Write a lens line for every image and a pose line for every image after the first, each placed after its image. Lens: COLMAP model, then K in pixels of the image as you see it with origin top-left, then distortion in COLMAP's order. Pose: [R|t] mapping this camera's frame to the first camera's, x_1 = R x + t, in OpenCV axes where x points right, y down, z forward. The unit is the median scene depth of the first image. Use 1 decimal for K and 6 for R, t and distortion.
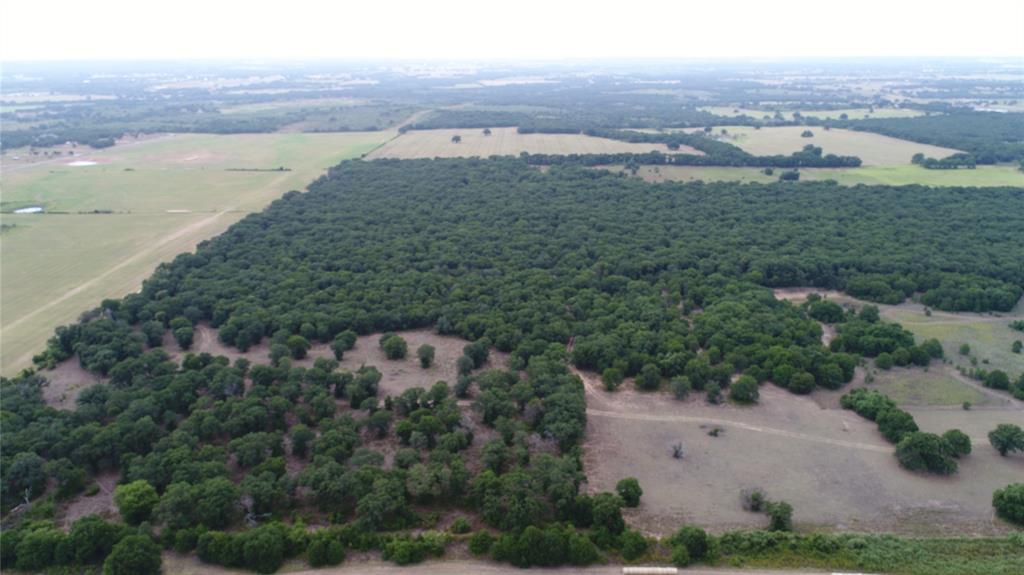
lens RADIAL K [[685.8, 0, 513.0], [0, 685.8, 287.3], [0, 0, 1]] dist [-0.006301, 0.001780]
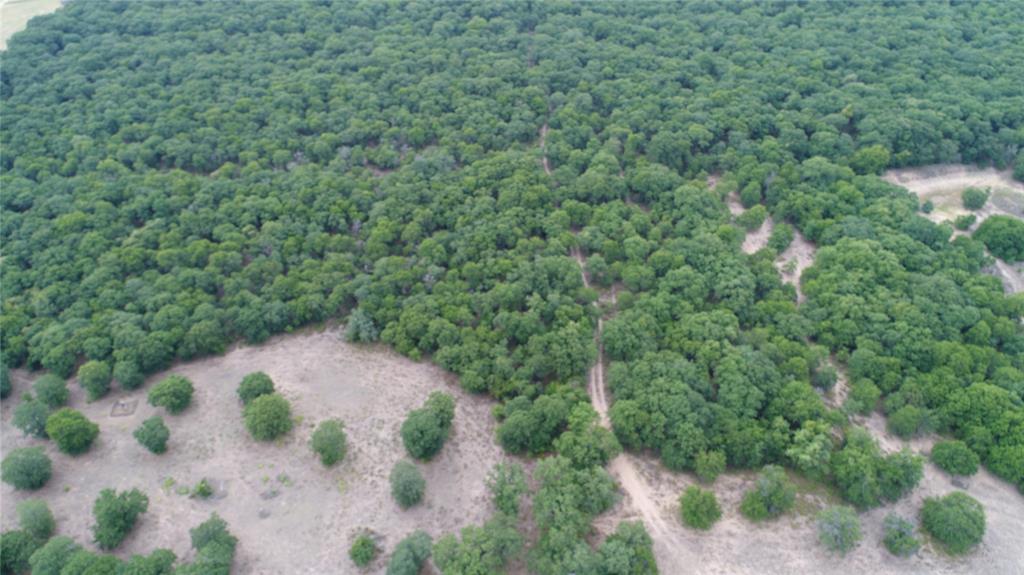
lens RADIAL K [[685.8, 0, 511.9], [0, 685.8, 290.0], [0, 0, 1]] dist [-0.006301, 0.001780]
pose [[0.996315, -0.057827, 0.063344, -0.009645], [0.028527, 0.919909, 0.391092, -0.117701], [-0.080887, -0.387844, 0.918169, 0.329092]]
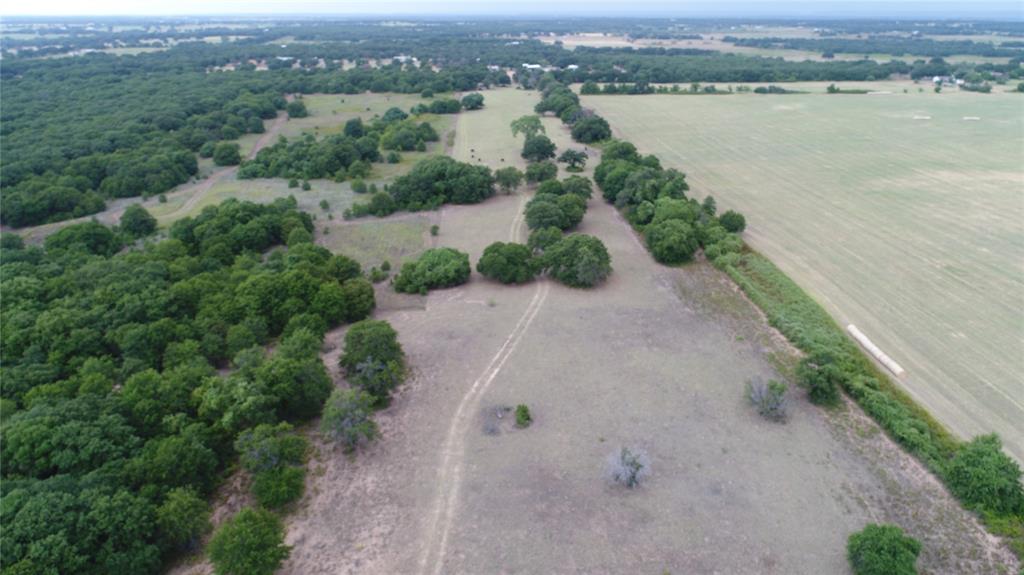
lens RADIAL K [[685.8, 0, 508.9], [0, 685.8, 290.3], [0, 0, 1]] dist [-0.006301, 0.001780]
pose [[-0.042175, -0.382040, 0.923183, -0.045528], [0.328426, 0.867355, 0.373941, -0.016587], [-0.943588, 0.318968, 0.088891, 0.454397]]
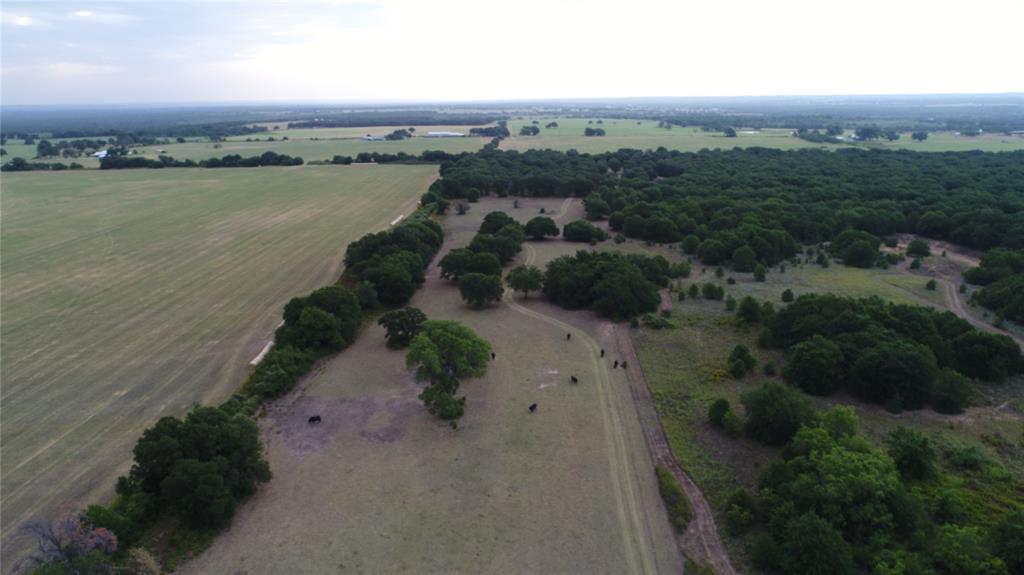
lens RADIAL K [[685.8, 0, 509.3], [0, 685.8, 284.1], [0, 0, 1]] dist [-0.006301, 0.001780]
pose [[-0.050621, 0.262004, -0.963738, 0.831205], [-0.316592, 0.910998, 0.264295, -0.001870], [0.947210, 0.318491, 0.036833, 0.449317]]
